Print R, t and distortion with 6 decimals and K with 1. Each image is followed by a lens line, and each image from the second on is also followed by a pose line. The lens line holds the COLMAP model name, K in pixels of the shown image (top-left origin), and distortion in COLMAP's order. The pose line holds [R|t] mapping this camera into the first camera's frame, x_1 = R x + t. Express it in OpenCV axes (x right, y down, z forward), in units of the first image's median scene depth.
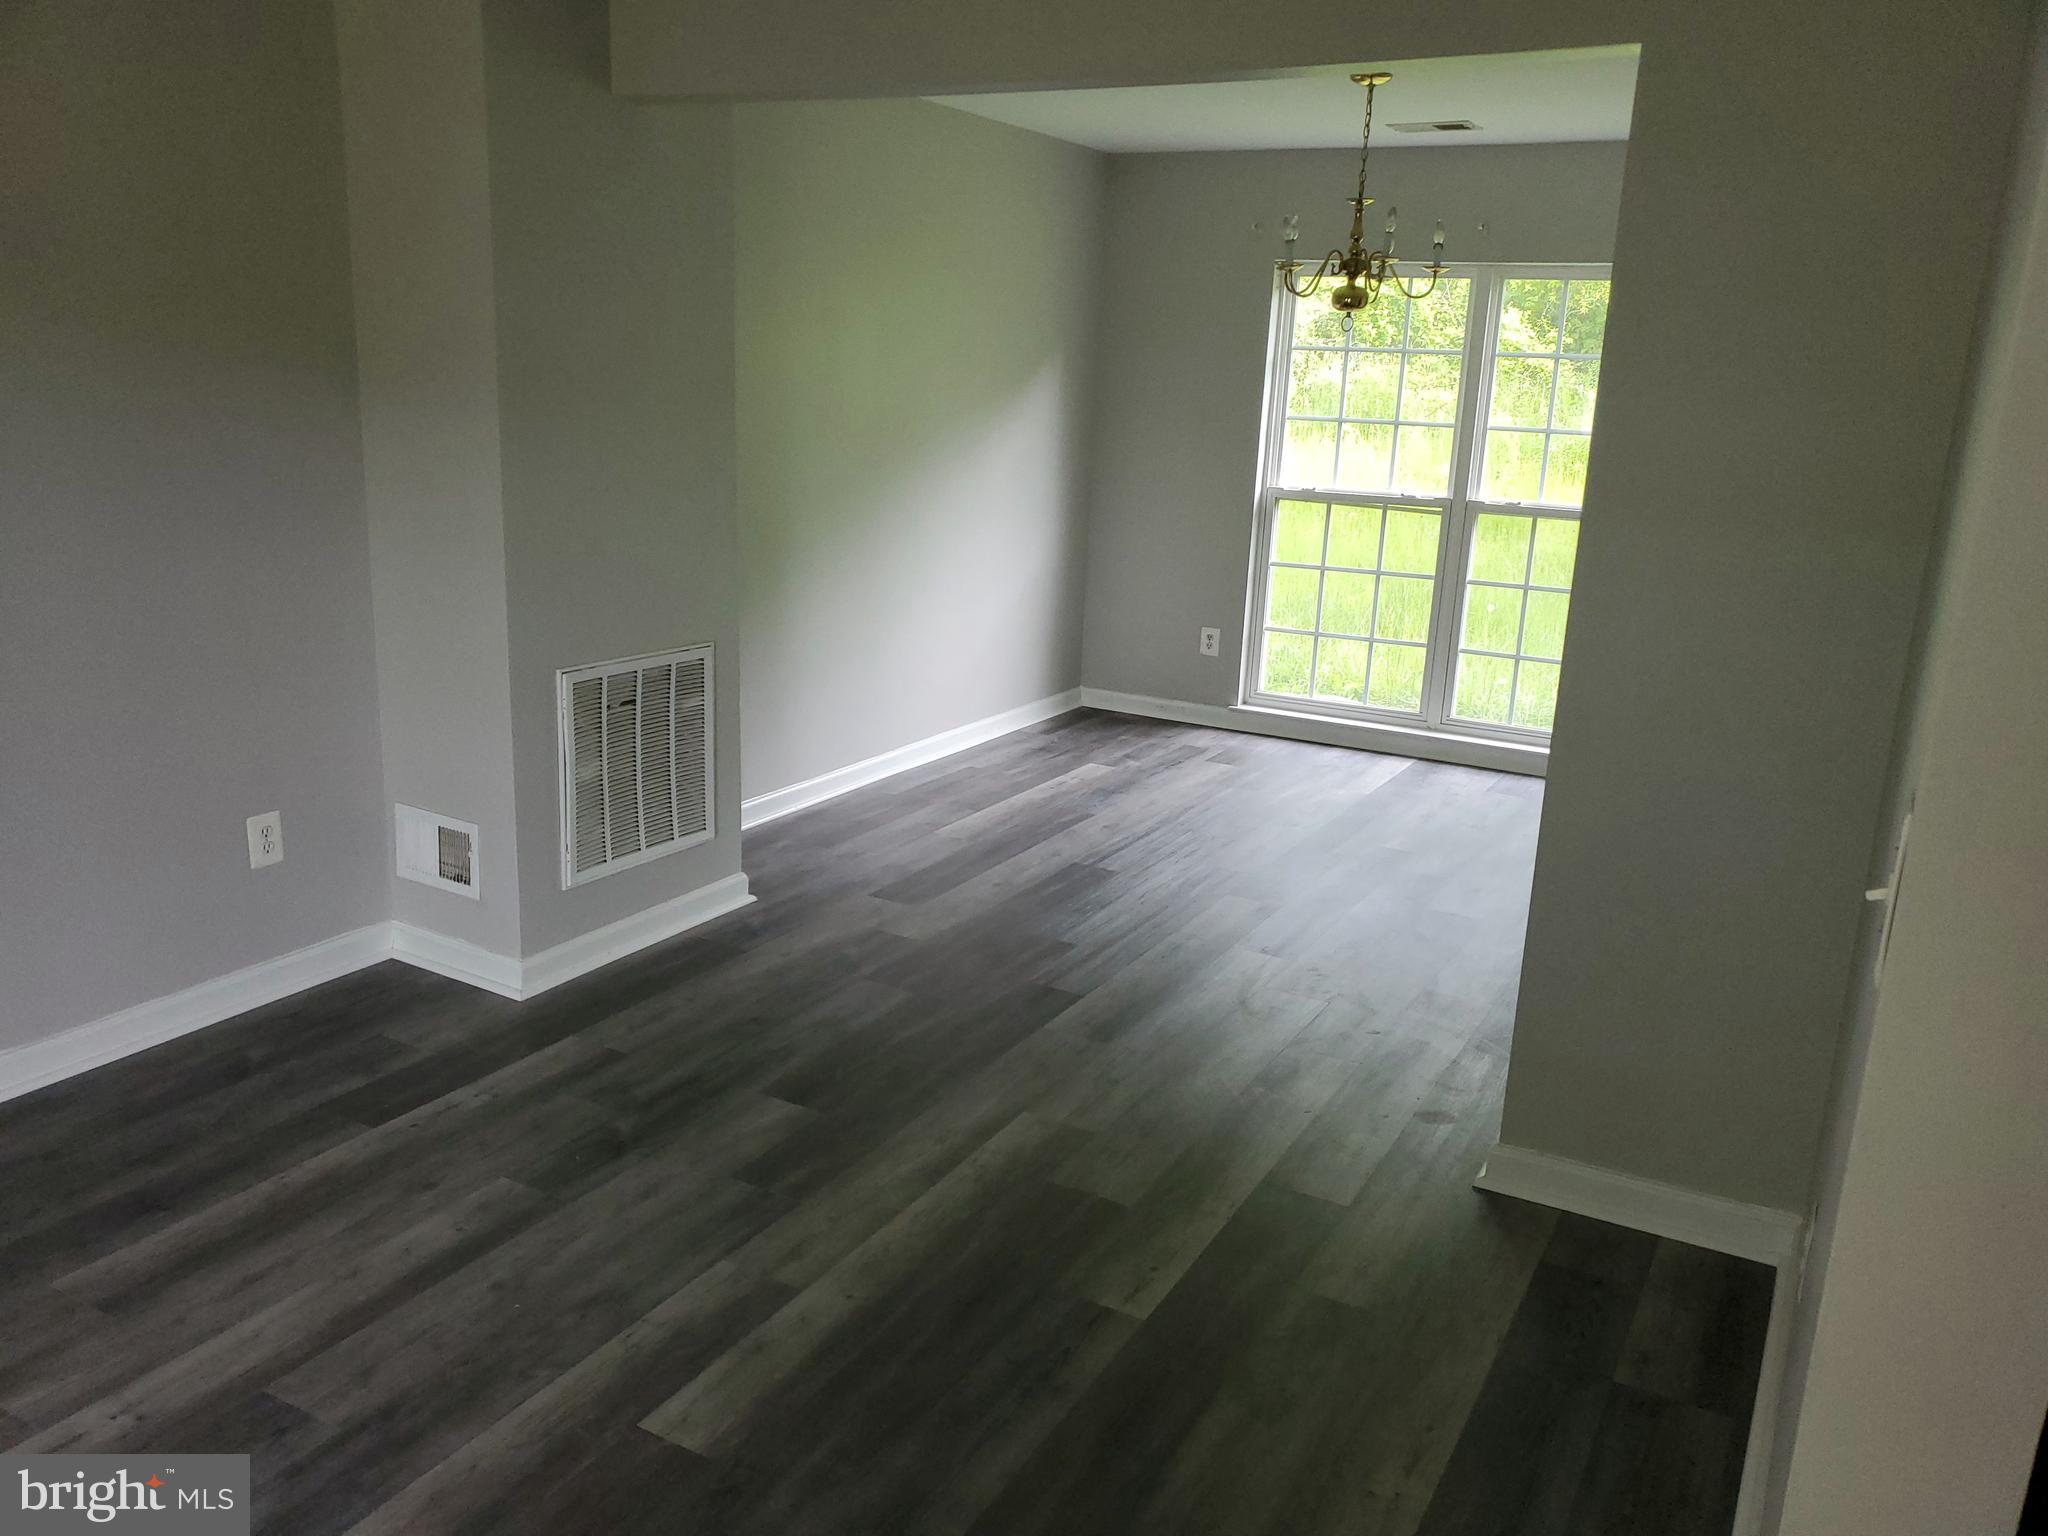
lens RADIAL K [[1617.4, 0, 1024.0], [0, 1617.4, 768.0], [0, 0, 1]] dist [0.037625, -0.003726]
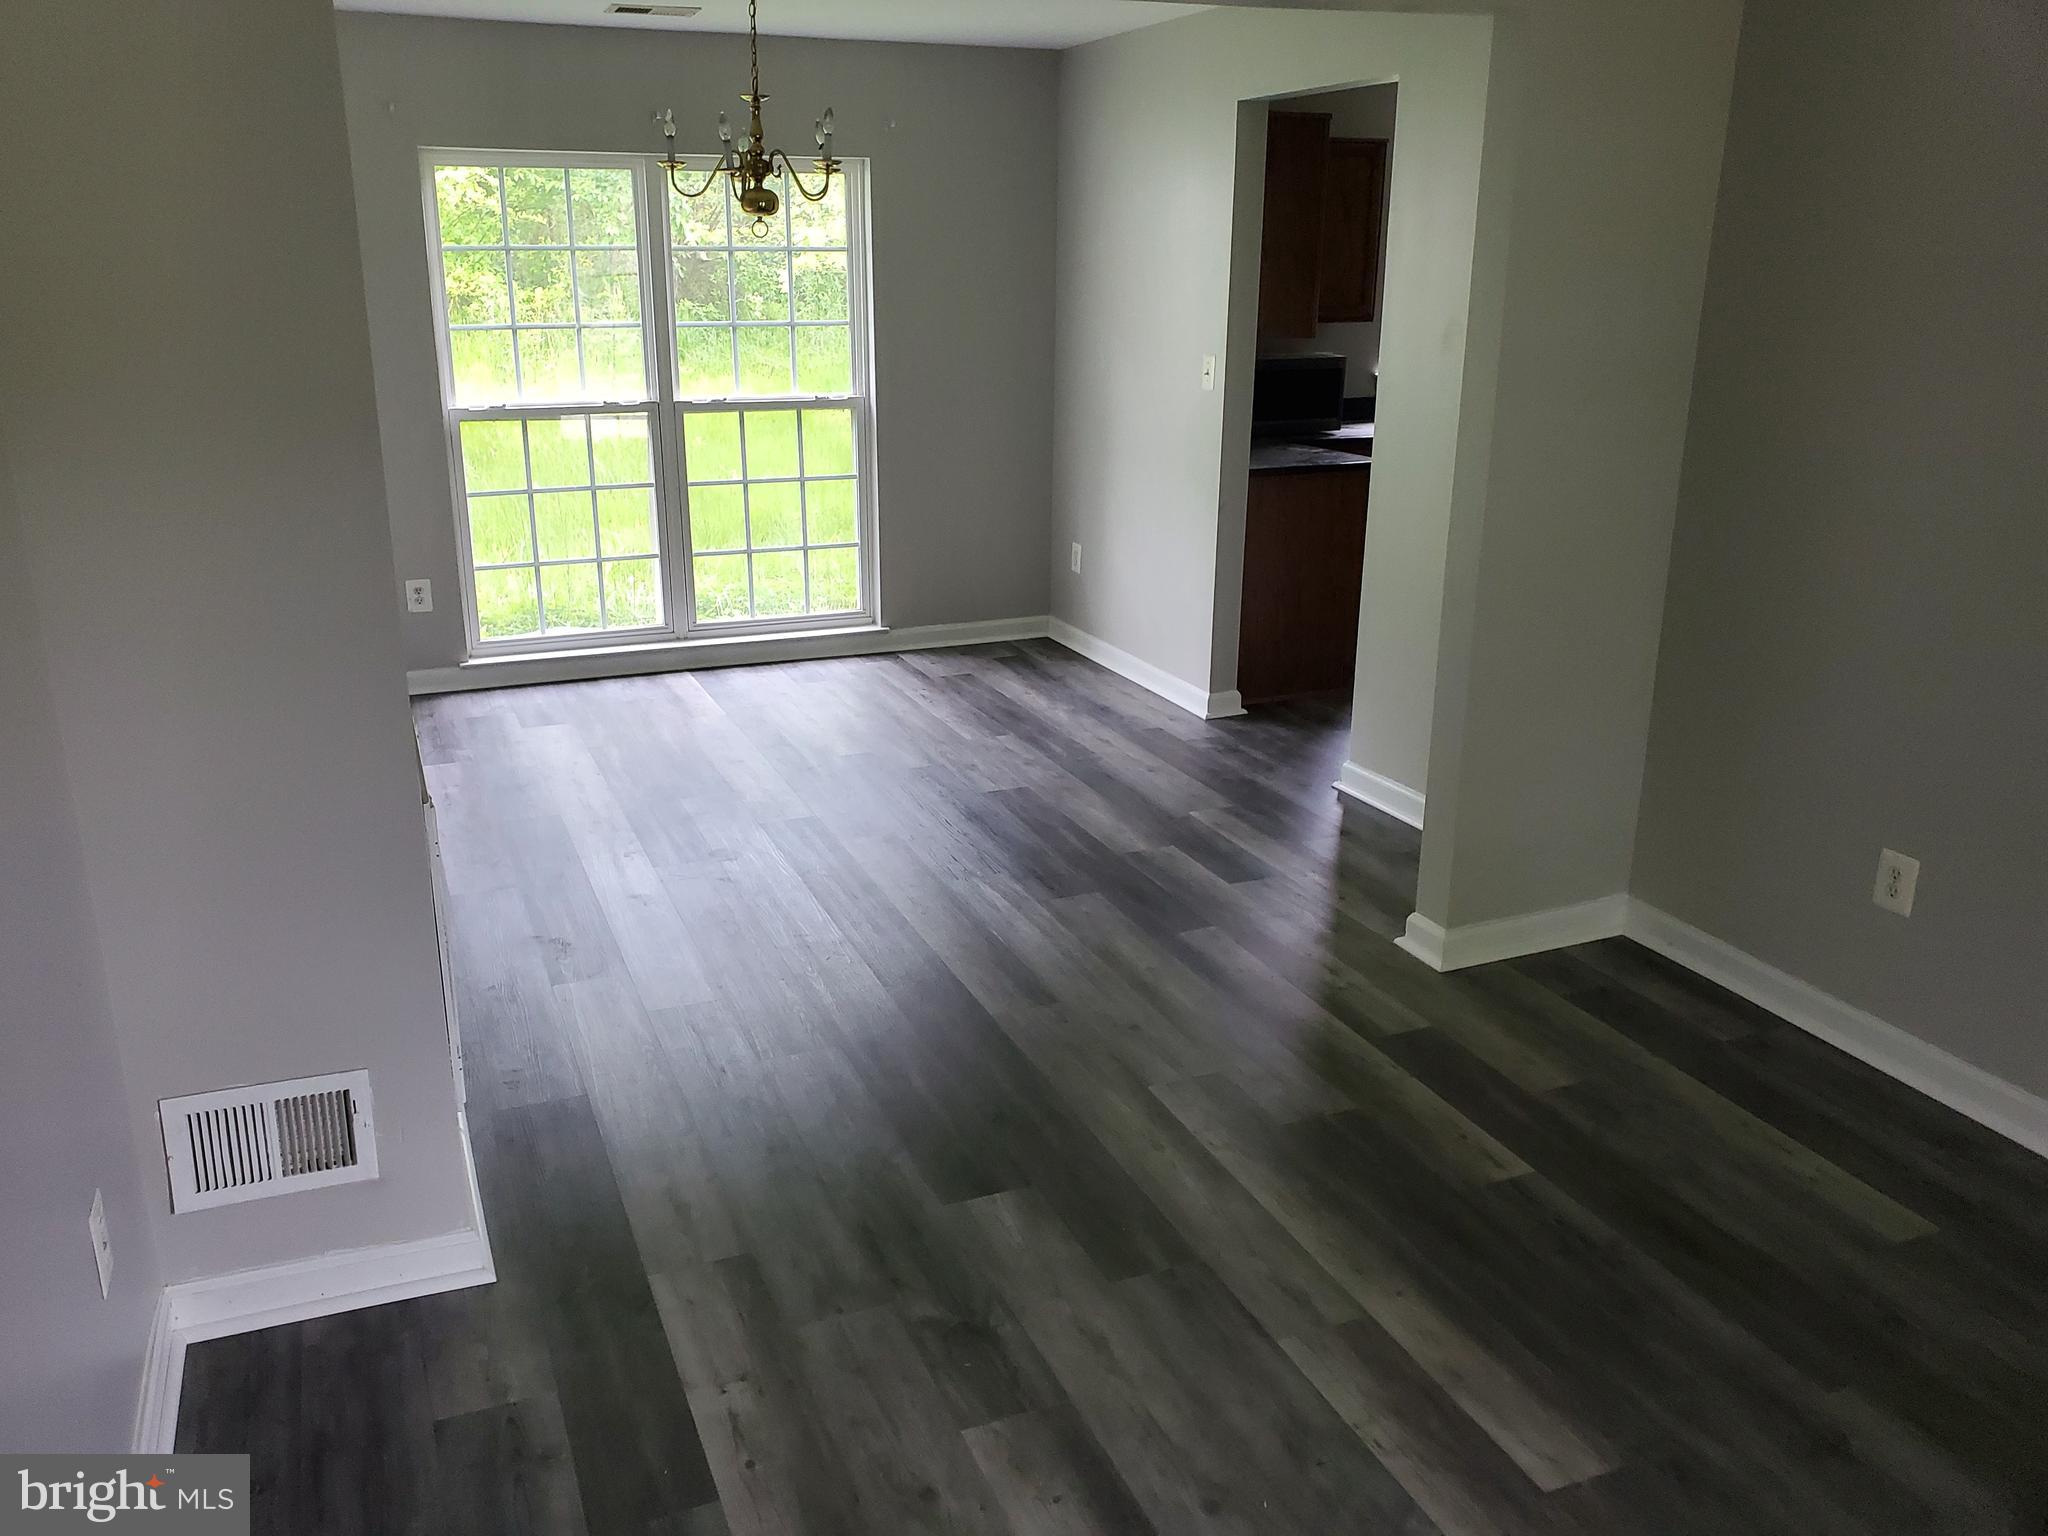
lens RADIAL K [[1587.1, 0, 1024.0], [0, 1587.1, 768.0], [0, 0, 1]] dist [0.000171, -0.000224]
pose [[0.605999, -0.275196, 0.746346, -0.616925], [0.207812, 0.960437, 0.185403, -0.142900], [-0.767840, 0.042745, 0.639213, 0.391196]]
